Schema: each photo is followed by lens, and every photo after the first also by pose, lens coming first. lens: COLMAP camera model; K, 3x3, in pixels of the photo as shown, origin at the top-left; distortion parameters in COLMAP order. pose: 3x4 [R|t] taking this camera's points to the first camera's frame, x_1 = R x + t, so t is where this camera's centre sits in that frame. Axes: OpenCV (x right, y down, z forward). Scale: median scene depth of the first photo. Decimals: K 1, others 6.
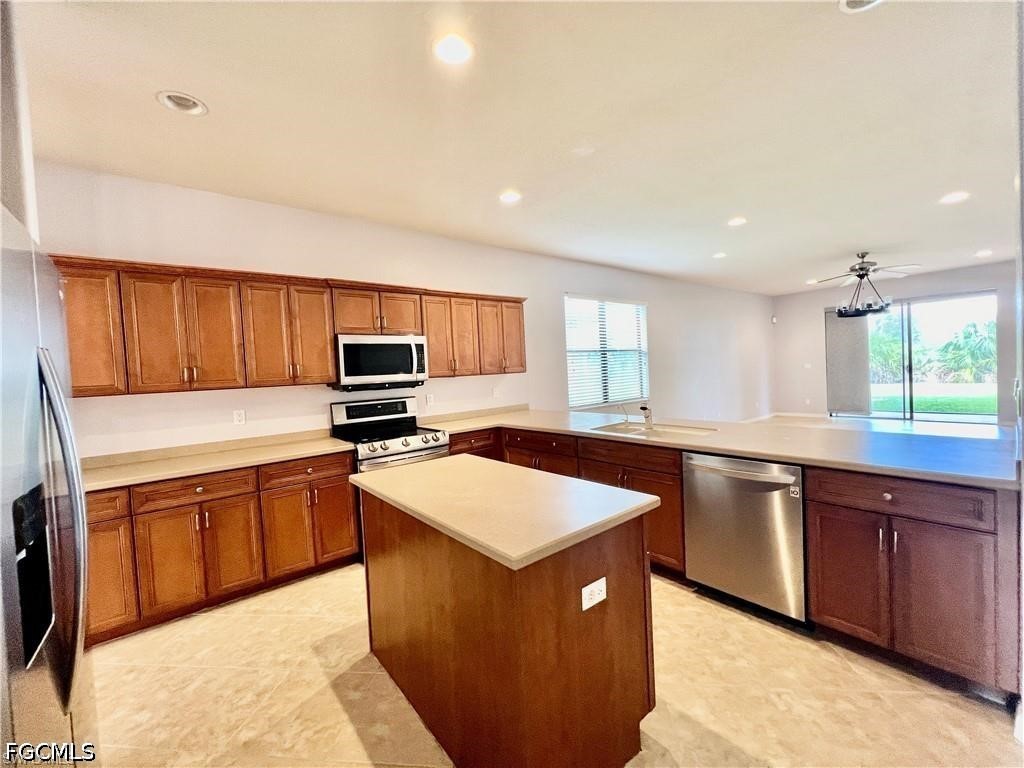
lens RADIAL K [[412.3, 0, 508.3], [0, 412.3, 381.9], [0, 0, 1]] dist [-0.001613, 0.000803]
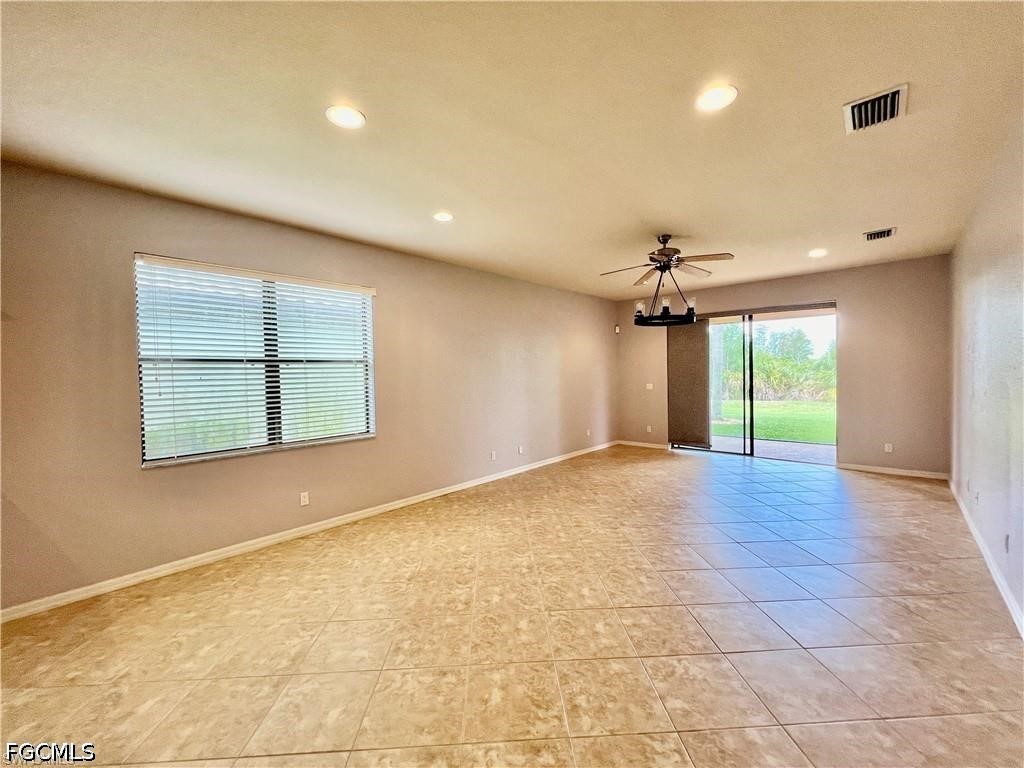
lens RADIAL K [[412.3, 0, 512.5], [0, 412.3, 378.1], [0, 0, 1]] dist [-0.001613, 0.000803]
pose [[0.986605, 0.026389, 0.160977, 0.443213], [-0.022696, 0.999436, -0.024731, -0.039032], [-0.161539, 0.020746, 0.986648, 0.309590]]
